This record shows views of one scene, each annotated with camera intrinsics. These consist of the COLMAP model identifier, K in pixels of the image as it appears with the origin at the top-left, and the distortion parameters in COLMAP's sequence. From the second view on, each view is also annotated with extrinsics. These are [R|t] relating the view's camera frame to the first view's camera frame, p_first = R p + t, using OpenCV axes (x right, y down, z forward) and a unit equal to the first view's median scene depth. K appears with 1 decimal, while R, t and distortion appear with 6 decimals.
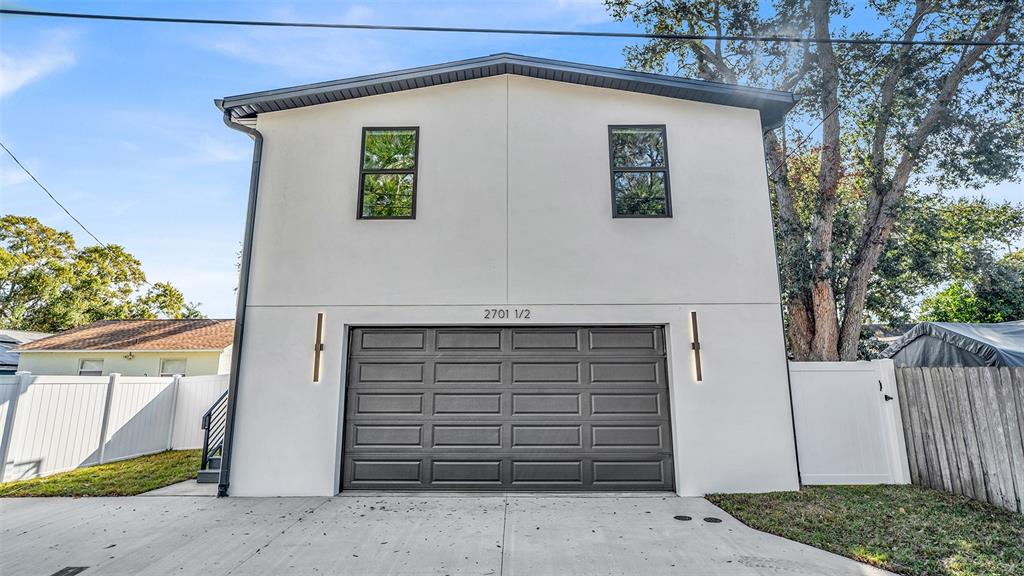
lens RADIAL K [[479.2, 0, 517.2], [0, 479.2, 290.8], [0, 0, 1]] dist [-0.004215, 0.001235]
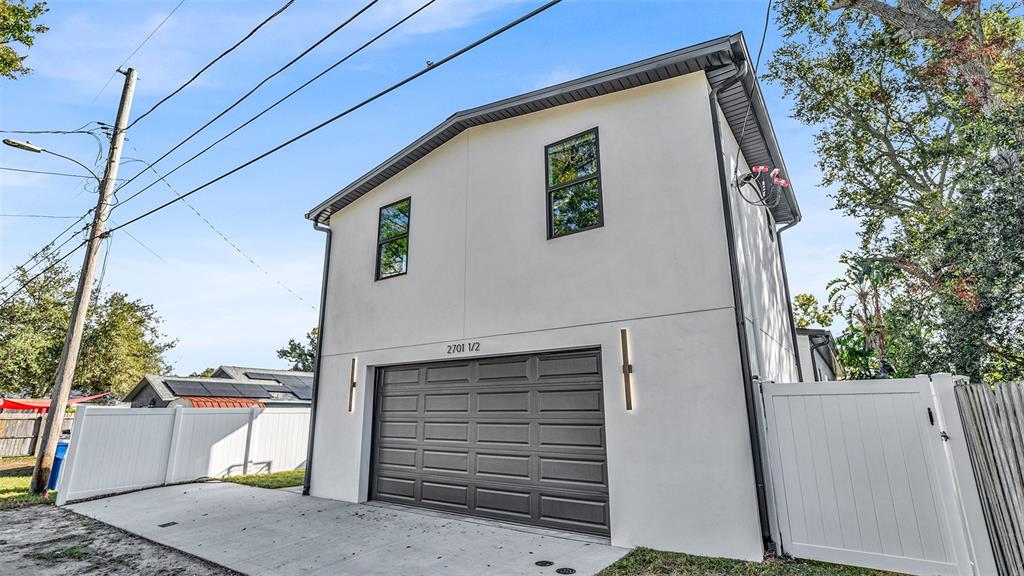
lens RADIAL K [[479.2, 0, 509.5], [0, 479.2, 285.7], [0, 0, 1]] dist [-0.004215, 0.001235]
pose [[0.813873, -0.148719, -0.561688, 0.691770], [0.116590, 0.988828, -0.092877, 0.021786], [0.569226, 0.010103, 0.822119, 0.166889]]
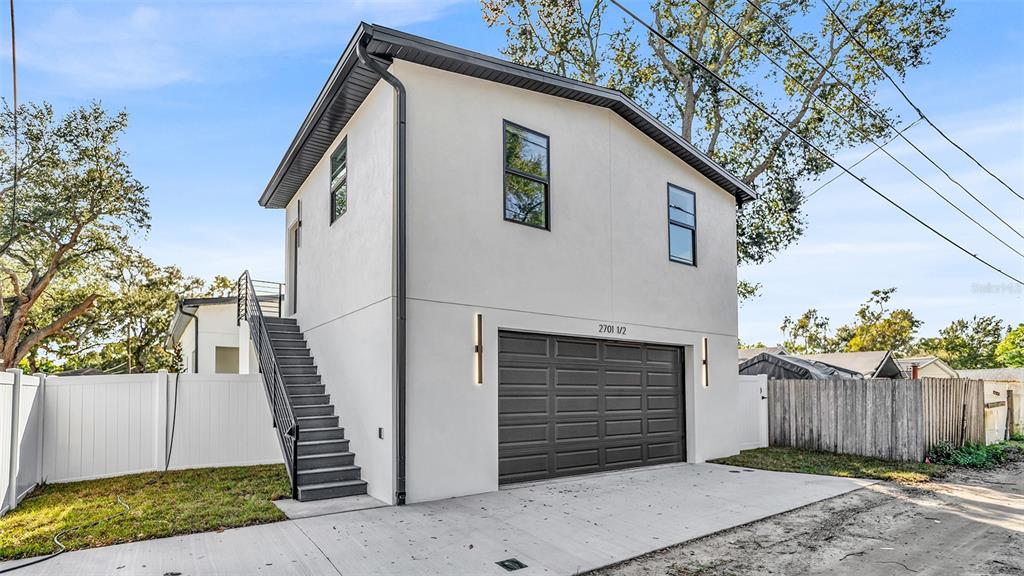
lens RADIAL K [[497.9, 0, 518.7], [0, 497.9, 377.0], [0, 0, 1]] dist [-0.006158, -0.000739]
pose [[0.804318, 0.020507, 0.593844, -0.938697], [-0.111159, 0.986954, 0.116473, 0.046111], [-0.583708, -0.159693, 0.796105, 0.131083]]
